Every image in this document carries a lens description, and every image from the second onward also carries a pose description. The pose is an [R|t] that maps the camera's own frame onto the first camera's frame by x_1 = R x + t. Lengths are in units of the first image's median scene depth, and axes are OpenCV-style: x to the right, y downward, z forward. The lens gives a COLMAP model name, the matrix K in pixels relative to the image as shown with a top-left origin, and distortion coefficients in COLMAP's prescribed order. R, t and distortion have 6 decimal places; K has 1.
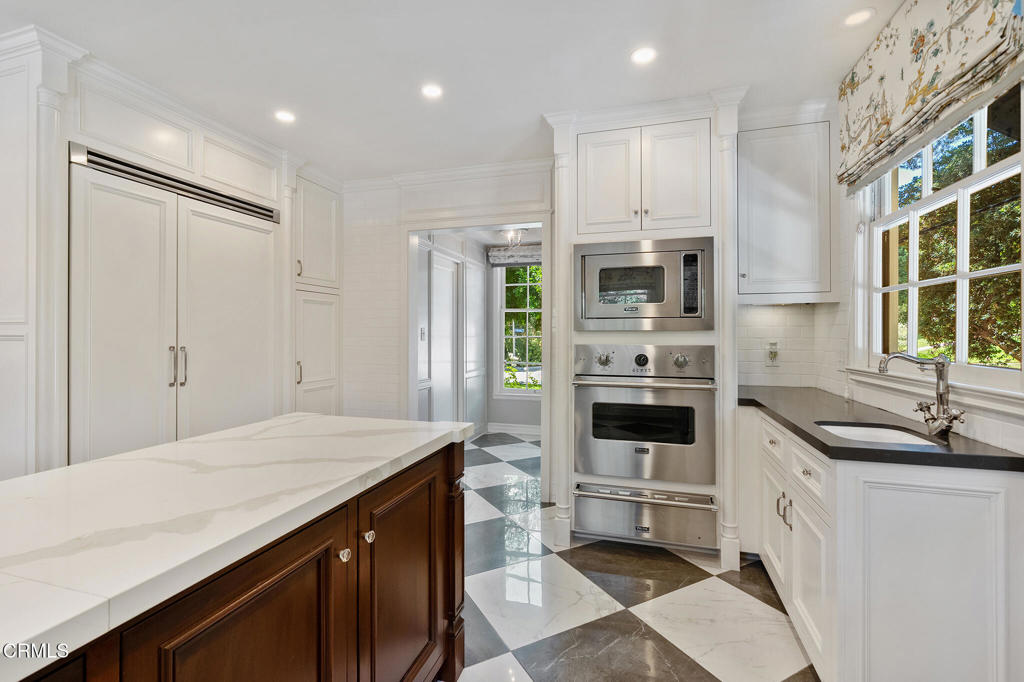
lens RADIAL K [[454.7, 0, 513.5], [0, 454.7, 332.5], [0, 0, 1]] dist [0.009900, -0.000244]
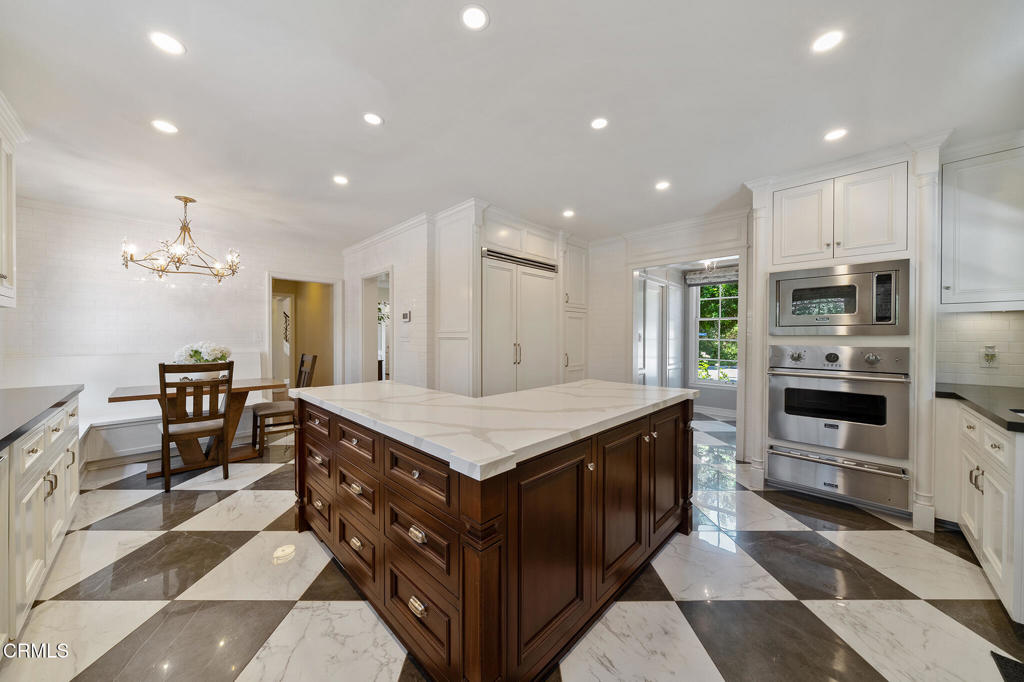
lens RADIAL K [[353.3, 0, 507.2], [0, 353.3, 340.9], [0, 0, 1]] dist [-0.001857, -0.000325]
pose [[0.884733, 0.007394, -0.466039, -0.072704], [-0.001009, 0.999902, 0.013948, -0.000886], [0.466097, -0.011870, 0.884654, -0.329212]]
